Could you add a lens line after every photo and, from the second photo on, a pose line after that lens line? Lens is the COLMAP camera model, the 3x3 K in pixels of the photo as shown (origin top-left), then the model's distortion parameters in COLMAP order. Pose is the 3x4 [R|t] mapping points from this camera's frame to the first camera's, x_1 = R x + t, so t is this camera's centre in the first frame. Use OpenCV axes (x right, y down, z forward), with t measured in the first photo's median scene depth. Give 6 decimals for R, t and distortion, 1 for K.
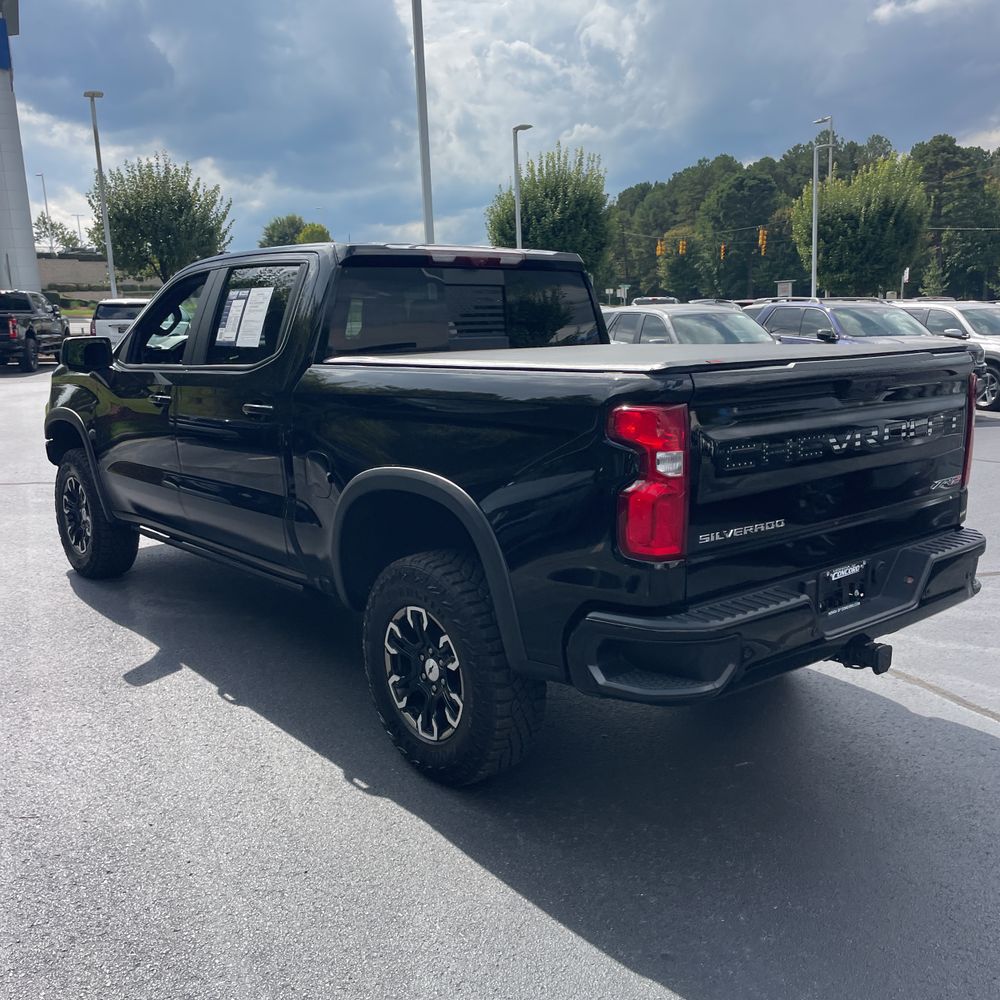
lens RADIAL K [[1013.5, 0, 518.0], [0, 1013.5, 504.3], [0, 0, 1]] dist [0.069880, -0.018349]
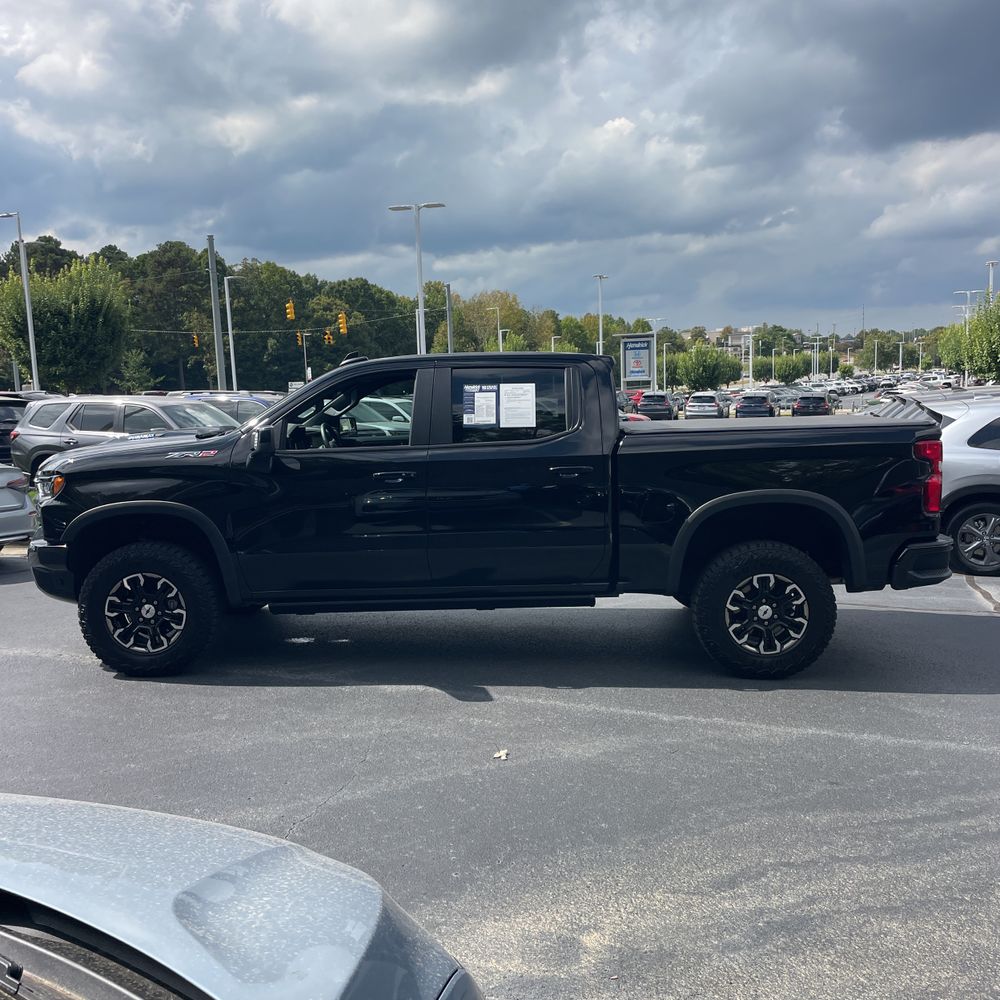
lens RADIAL K [[1017.3, 0, 505.9], [0, 1017.3, 497.5], [0, 0, 1]] dist [0.143717, -0.252747]
pose [[0.671084, -0.071817, 0.737895, -1.547506], [0.143028, 0.989141, -0.033808, -0.025086], [-0.727454, 0.128228, 0.674068, 0.152034]]
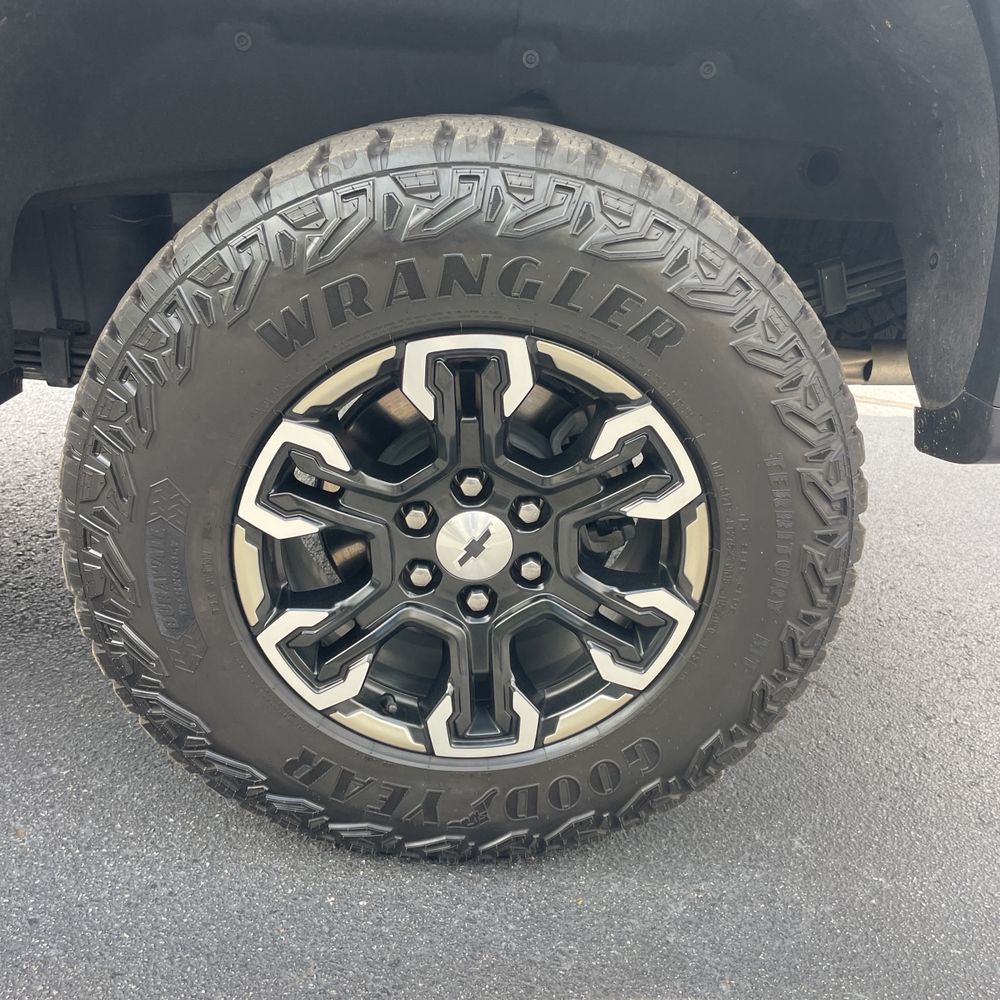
lens RADIAL K [[1013.5, 0, 518.0], [0, 1013.5, 504.3], [0, 0, 1]] dist [0.069880, -0.018349]
pose [[0.595895, -0.264135, 0.758381, -0.289933], [0.068640, 0.957658, 0.279607, 0.067885], [-0.800123, -0.114561, 0.588794, 0.796833]]
